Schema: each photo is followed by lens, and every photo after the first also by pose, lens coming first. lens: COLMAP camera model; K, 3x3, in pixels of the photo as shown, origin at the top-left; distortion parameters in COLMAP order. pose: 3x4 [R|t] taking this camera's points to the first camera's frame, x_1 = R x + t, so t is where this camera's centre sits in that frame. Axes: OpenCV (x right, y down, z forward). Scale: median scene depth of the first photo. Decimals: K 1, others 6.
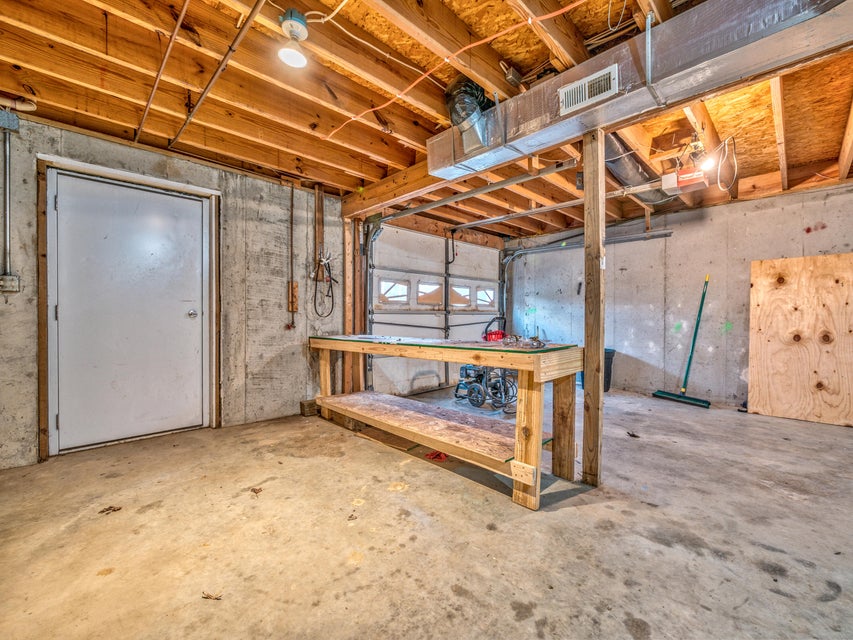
lens RADIAL K [[360.3, 0, 423.8], [0, 360.3, 318.0], [0, 0, 1]] dist [0.004088, -0.001447]
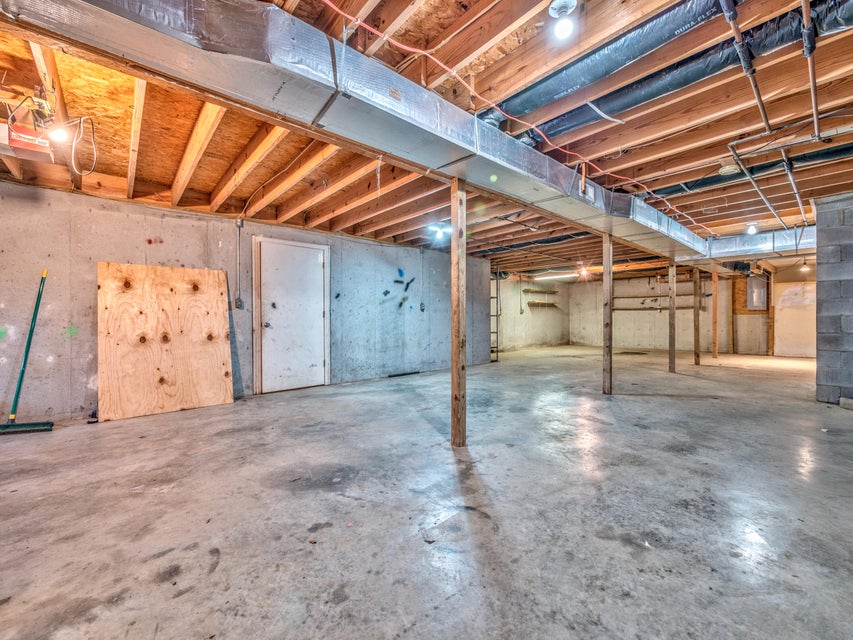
lens RADIAL K [[360.3, 0, 422.8], [0, 360.3, 320.1], [0, 0, 1]] dist [0.004088, -0.001447]
pose [[0.055504, -0.003360, 0.998453, 0.007431], [0.007649, 0.999966, 0.002940, -0.000119], [-0.998429, 0.007474, 0.055528, 0.108678]]
